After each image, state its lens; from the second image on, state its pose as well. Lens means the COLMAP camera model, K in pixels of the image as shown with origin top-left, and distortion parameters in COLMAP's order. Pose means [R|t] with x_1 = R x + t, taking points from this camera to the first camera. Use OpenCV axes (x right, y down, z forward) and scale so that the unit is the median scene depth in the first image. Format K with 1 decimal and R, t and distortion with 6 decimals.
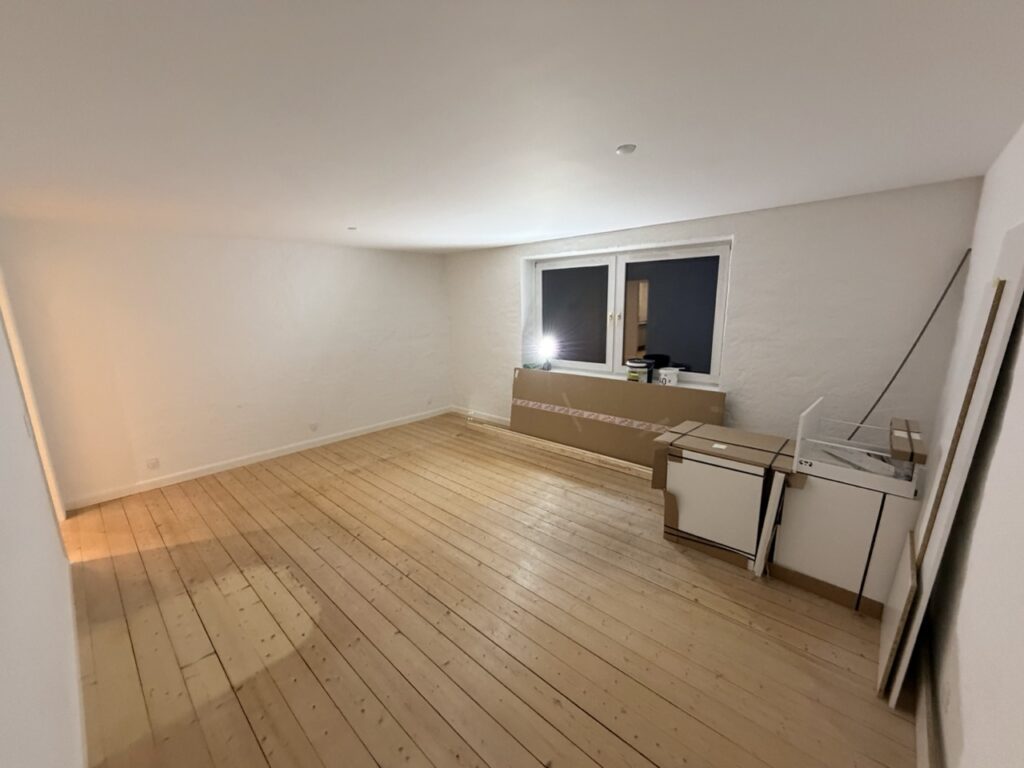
lens RADIAL K [[406.4, 0, 509.7], [0, 406.4, 384.3], [0, 0, 1]] dist [0.002144, -0.000586]
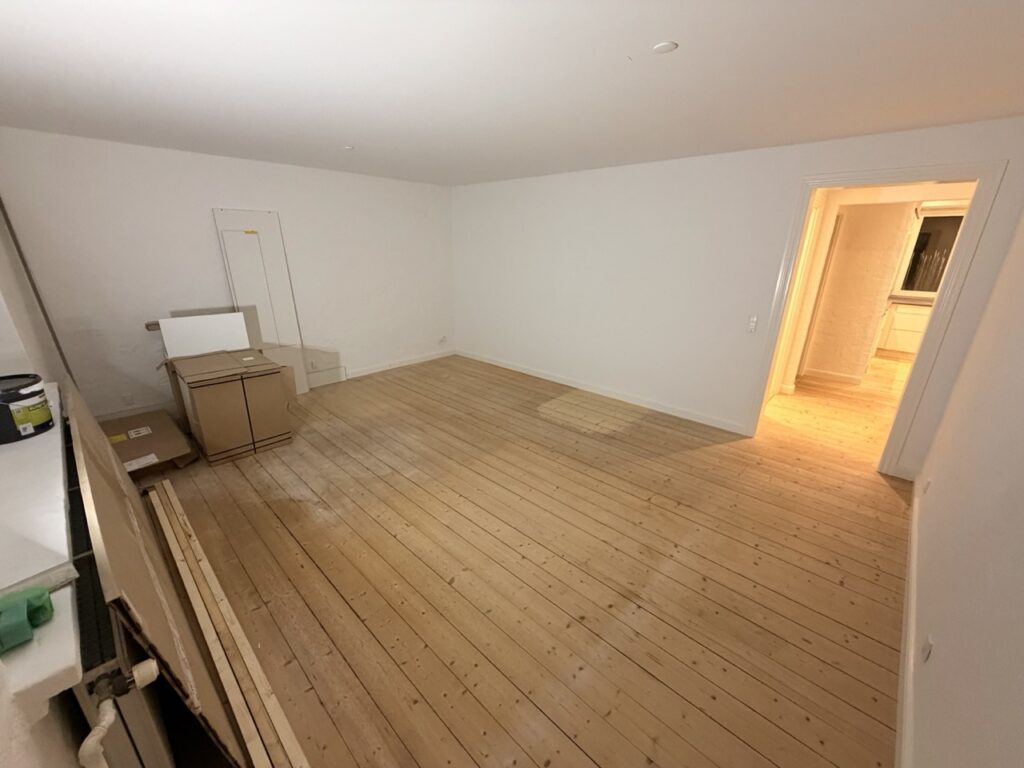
lens RADIAL K [[406.4, 0, 509.7], [0, 406.4, 384.3], [0, 0, 1]] dist [0.002144, -0.000586]
pose [[-0.999722, 0.000406, 0.023555, -0.304183], [0.012333, 0.860917, 0.508595, -0.390432], [-0.020073, 0.508745, -0.860683, 2.030618]]
